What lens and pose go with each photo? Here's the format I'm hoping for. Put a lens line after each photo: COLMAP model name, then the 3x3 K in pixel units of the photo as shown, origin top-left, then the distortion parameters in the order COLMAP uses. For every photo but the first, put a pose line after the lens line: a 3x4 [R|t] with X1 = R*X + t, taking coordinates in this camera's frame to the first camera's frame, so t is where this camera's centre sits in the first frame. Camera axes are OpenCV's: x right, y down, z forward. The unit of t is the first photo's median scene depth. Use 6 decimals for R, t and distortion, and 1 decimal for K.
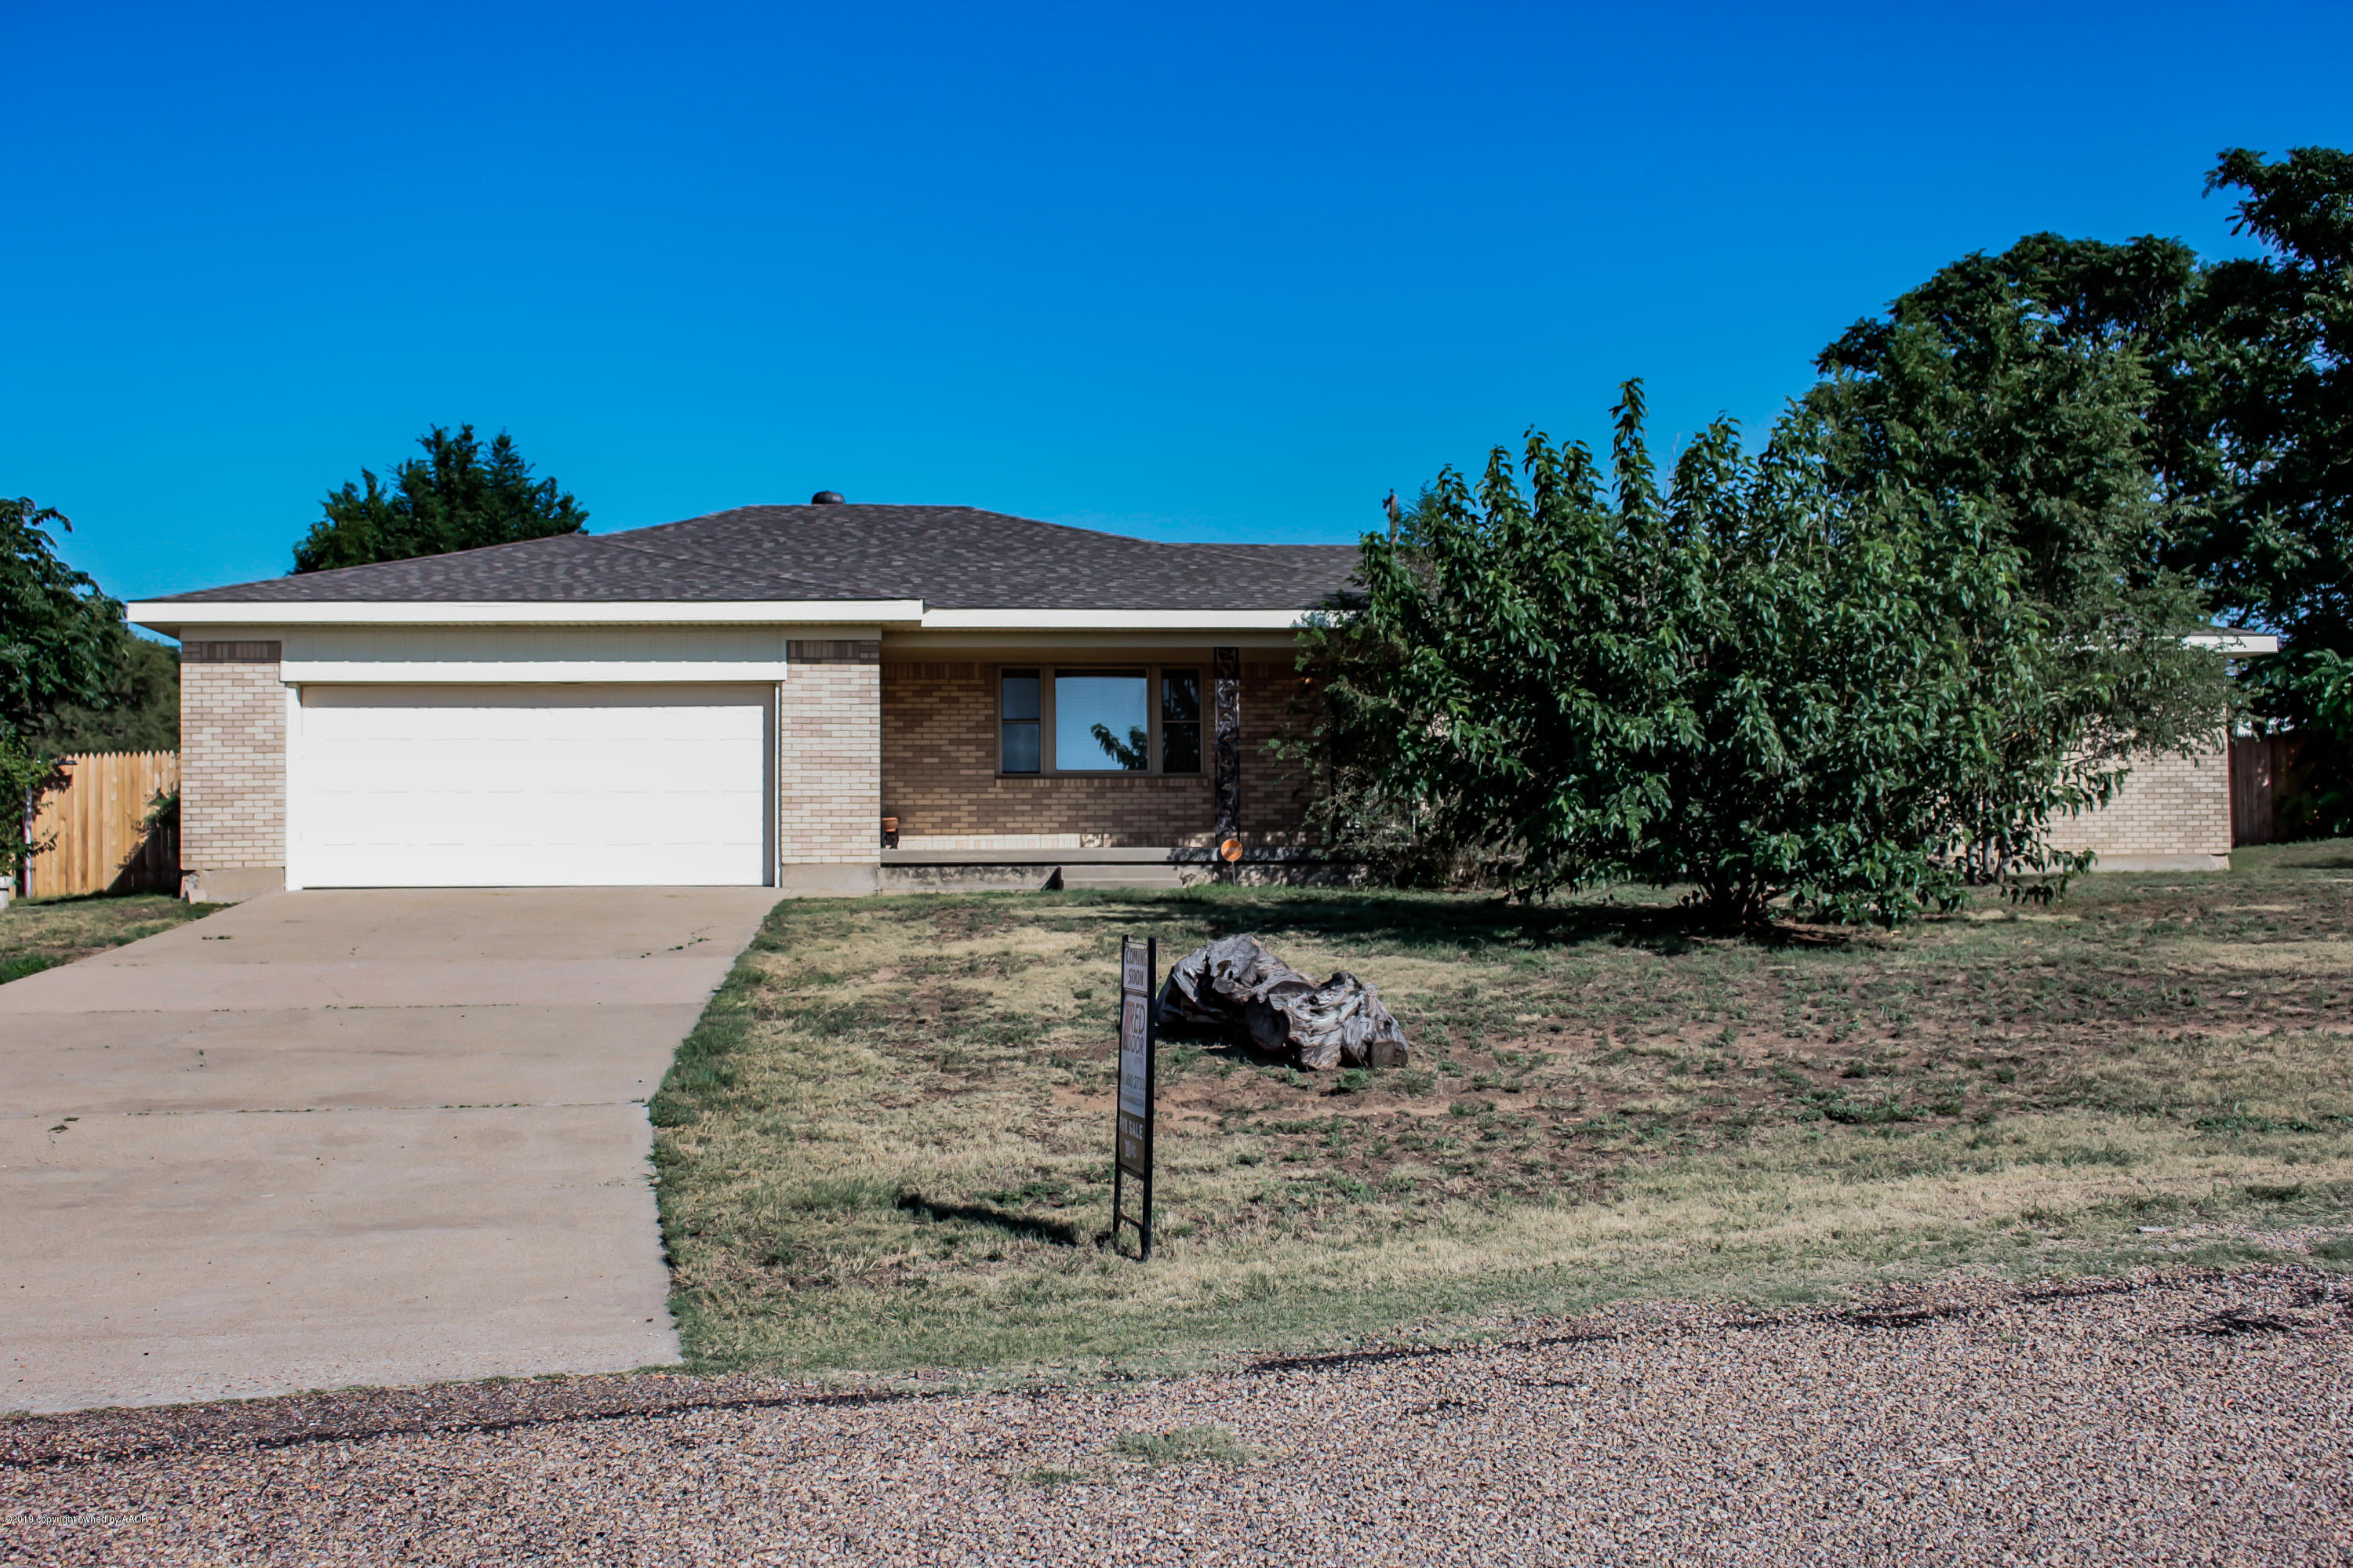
lens RADIAL K [[2381.0, 0, 1173.4], [0, 2381.0, 824.1], [0, 0, 1]] dist [-0.136651, 0.150488]
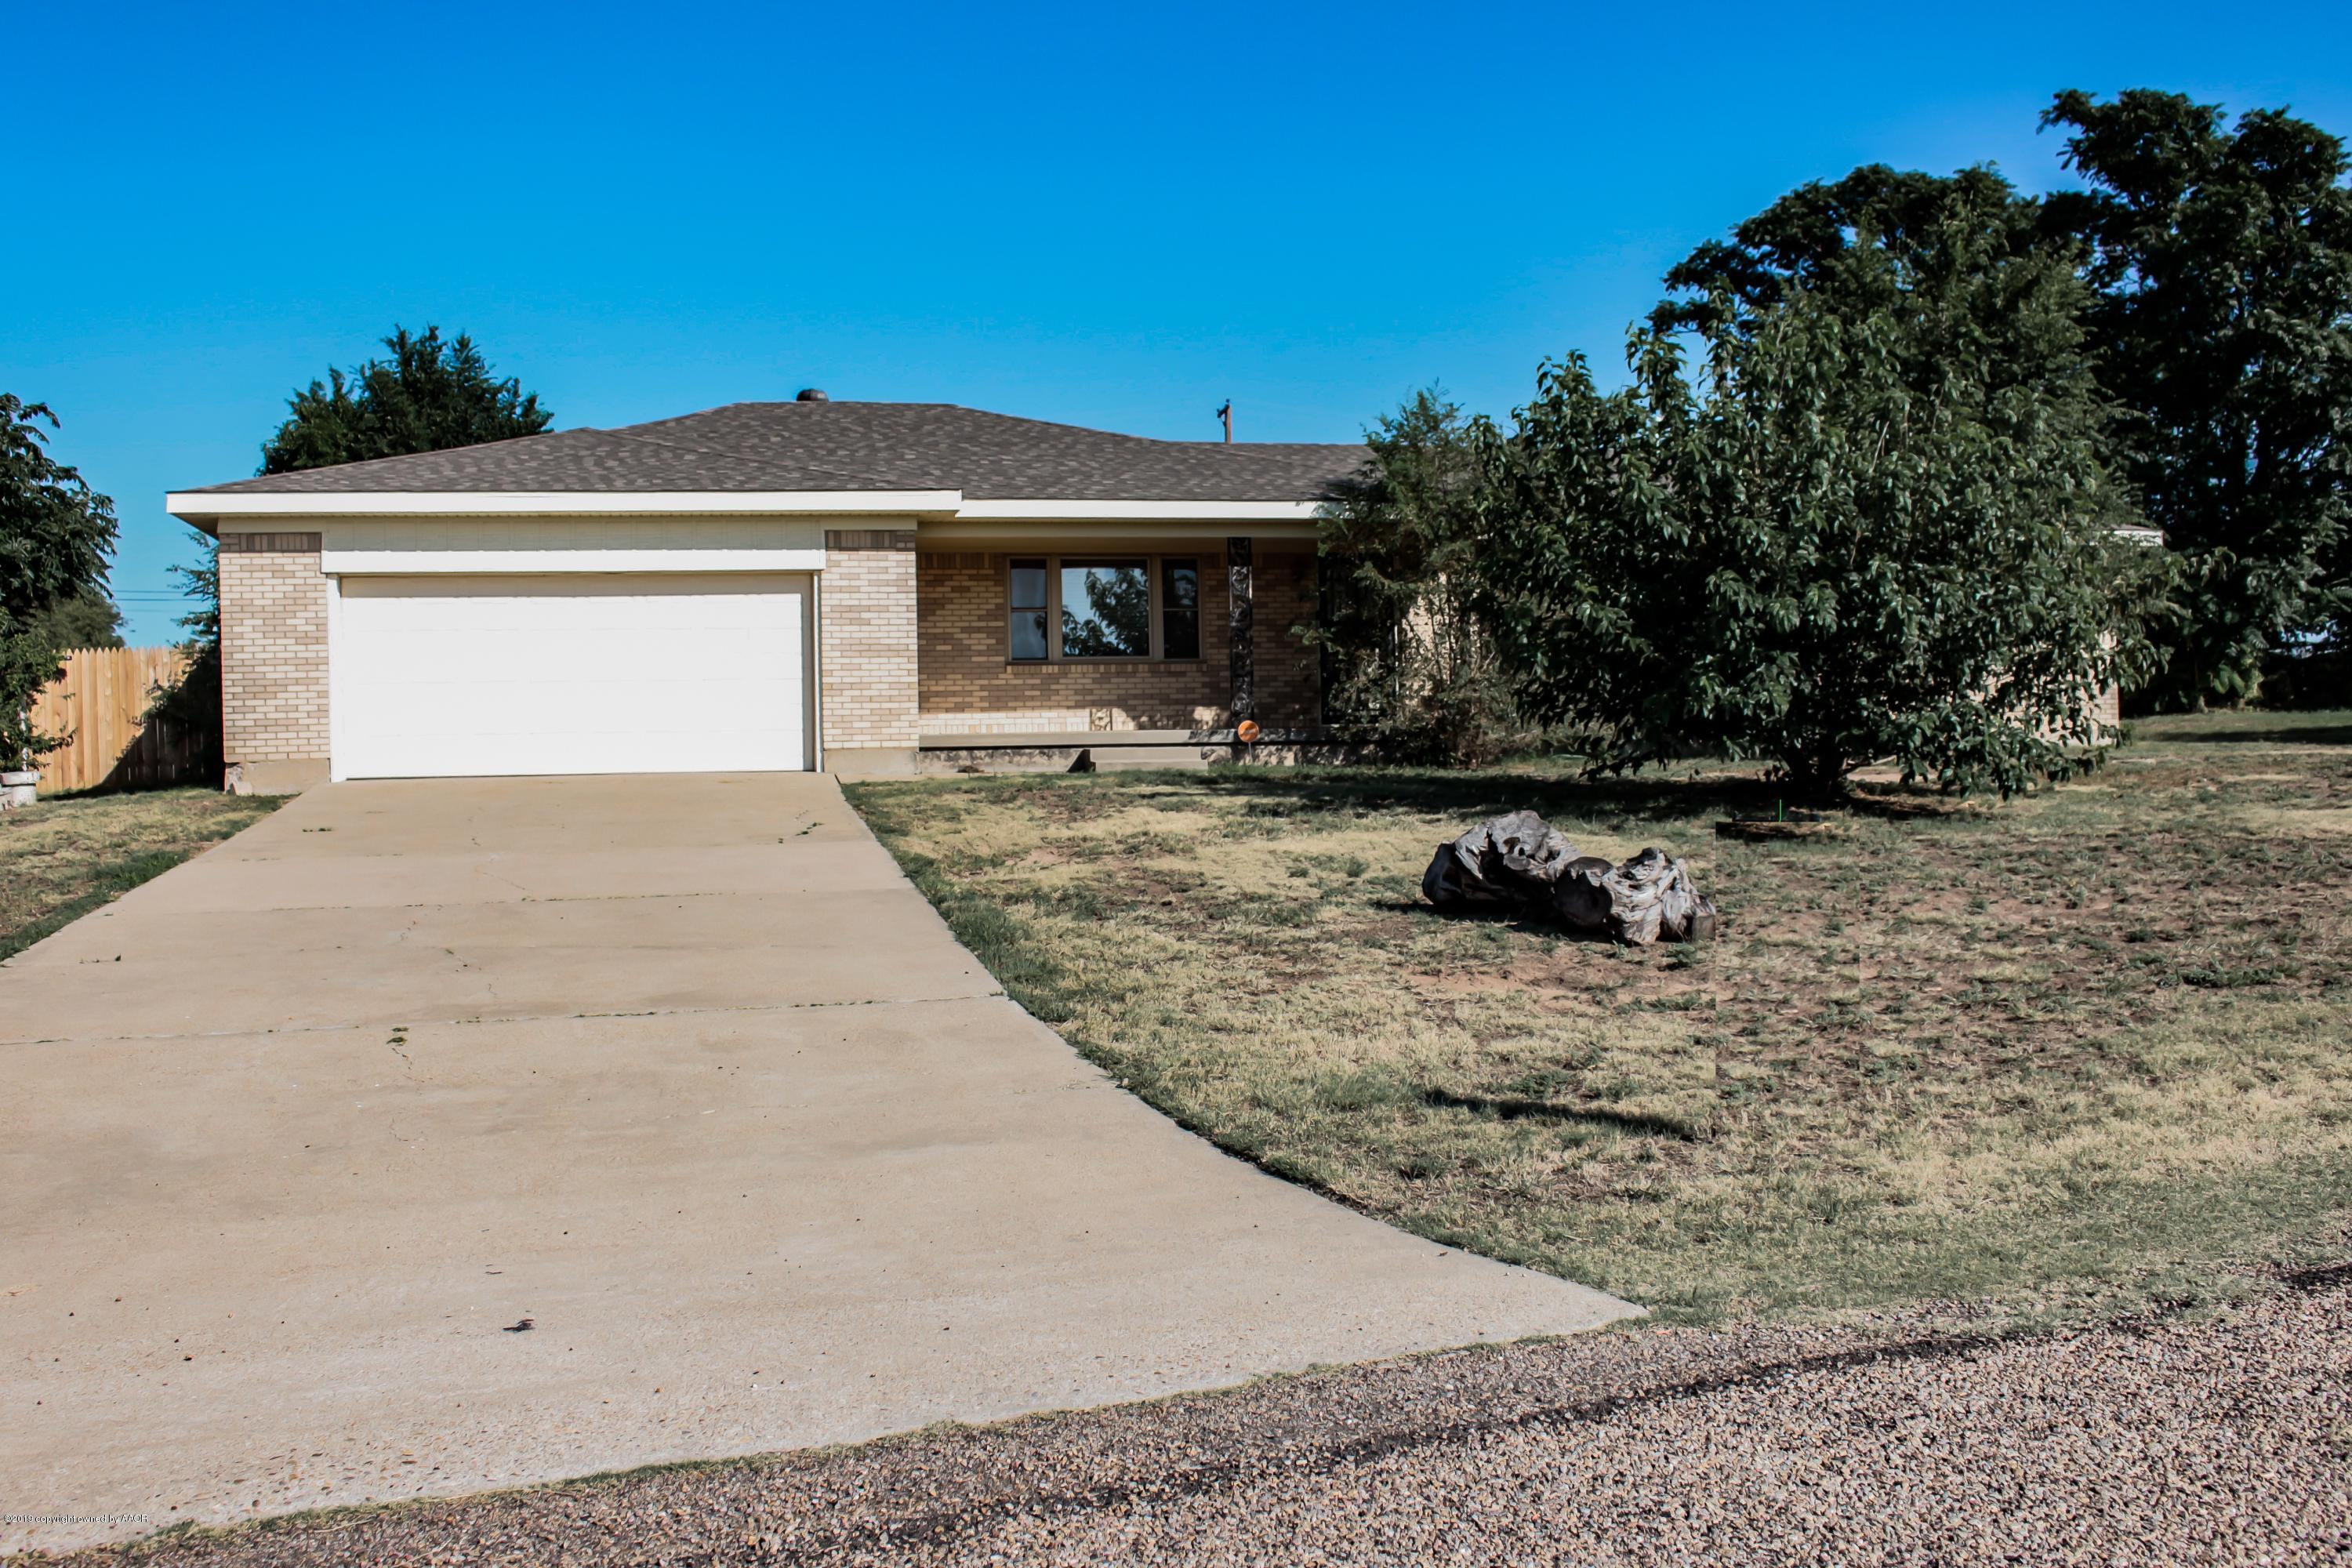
lens RADIAL K [[2175.8, 0, 1176.0], [0, 2175.8, 784.0], [0, 0, 1]] dist [-0.144150, 0.125574]
pose [[0.995117, -0.011437, 0.098036, -0.104746], [0.008169, 0.999399, 0.033676, 0.001576], [-0.098362, -0.032711, 0.994613, 0.054590]]
